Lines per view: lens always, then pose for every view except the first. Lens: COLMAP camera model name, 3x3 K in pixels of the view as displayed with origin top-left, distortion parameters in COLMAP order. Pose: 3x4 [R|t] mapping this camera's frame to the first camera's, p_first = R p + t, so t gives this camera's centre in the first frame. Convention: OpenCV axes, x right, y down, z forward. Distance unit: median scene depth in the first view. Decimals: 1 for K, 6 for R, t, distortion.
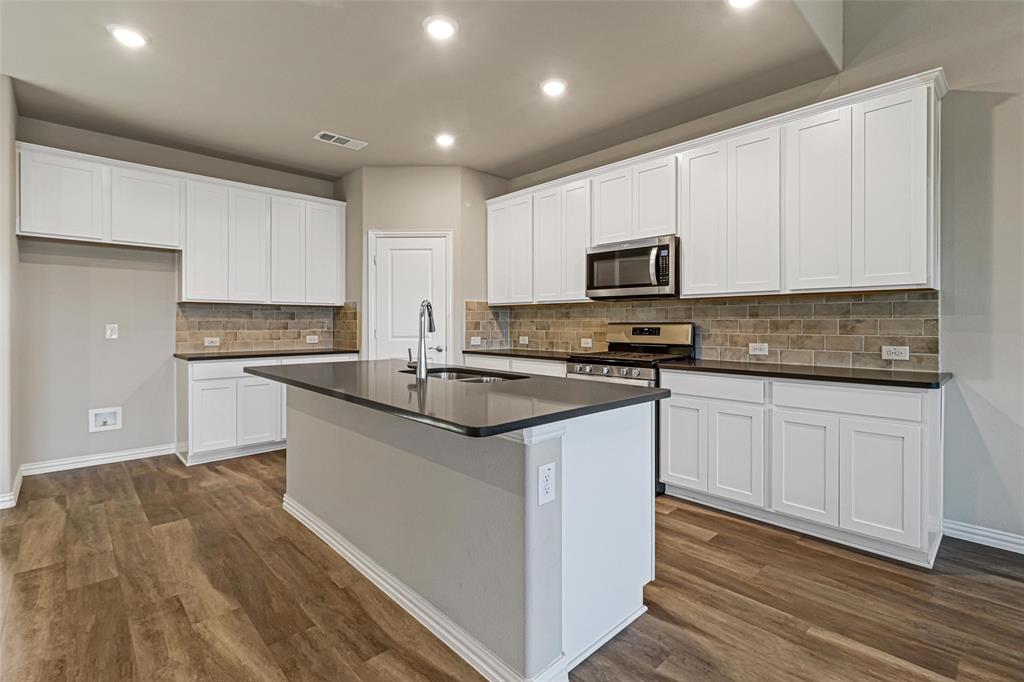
lens RADIAL K [[475.1, 0, 512.1], [0, 475.1, 316.0], [0, 0, 1]] dist [-0.000066, 0.000800]
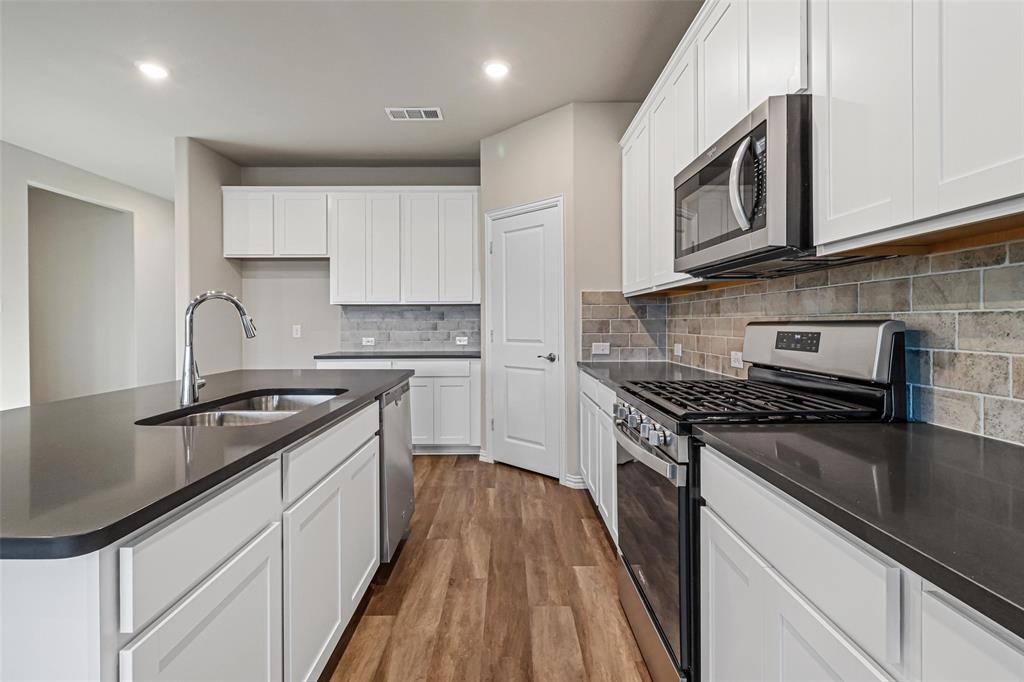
lens RADIAL K [[475.1, 0, 510.7], [0, 475.1, 327.1], [0, 0, 1]] dist [-0.000066, 0.000800]
pose [[0.732440, 0.002169, -0.680828, 0.359879], [0.014674, 0.999712, 0.018972, 0.007277], [0.680673, -0.023886, 0.732198, 0.478151]]
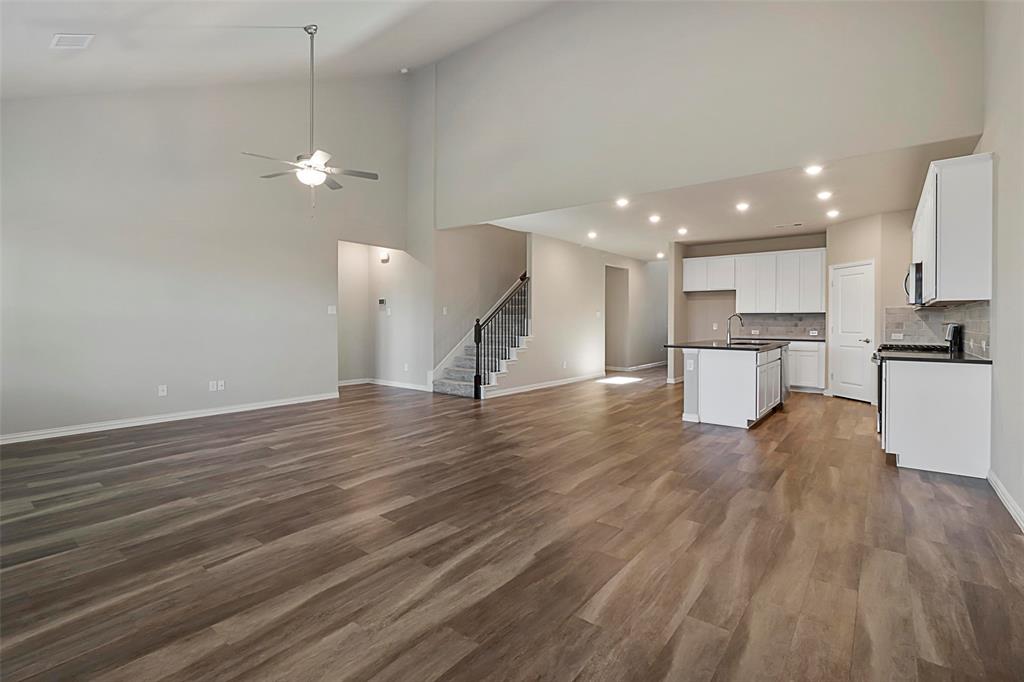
lens RADIAL K [[475.1, 0, 506.1], [0, 475.1, 322.3], [0, 0, 1]] dist [-0.000066, 0.000800]
pose [[0.140366, 0.000629, -0.990099, 1.331160], [0.010622, 0.999941, 0.002141, -0.003993], [0.990043, -0.010817, 0.140351, -0.359830]]
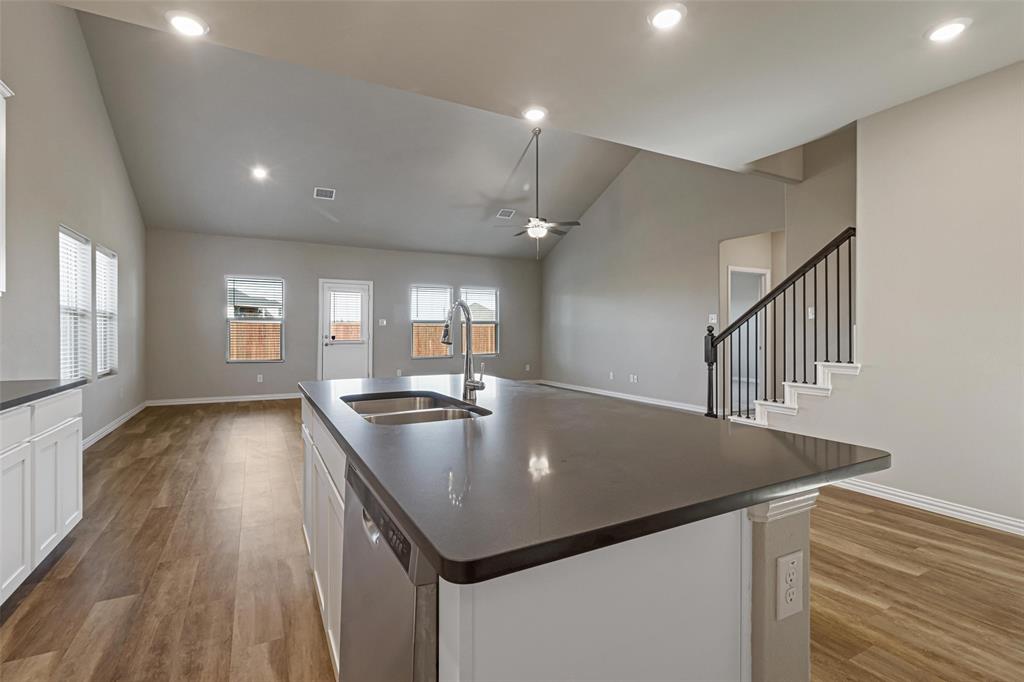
lens RADIAL K [[475.1, 0, 509.4], [0, 475.1, 333.9], [0, 0, 1]] dist [-0.000066, 0.000800]
pose [[-0.964533, -0.003010, 0.263946, -0.270763], [-0.005346, 0.999953, -0.008131, 0.015363], [-0.263909, -0.009254, -0.964503, 1.021241]]
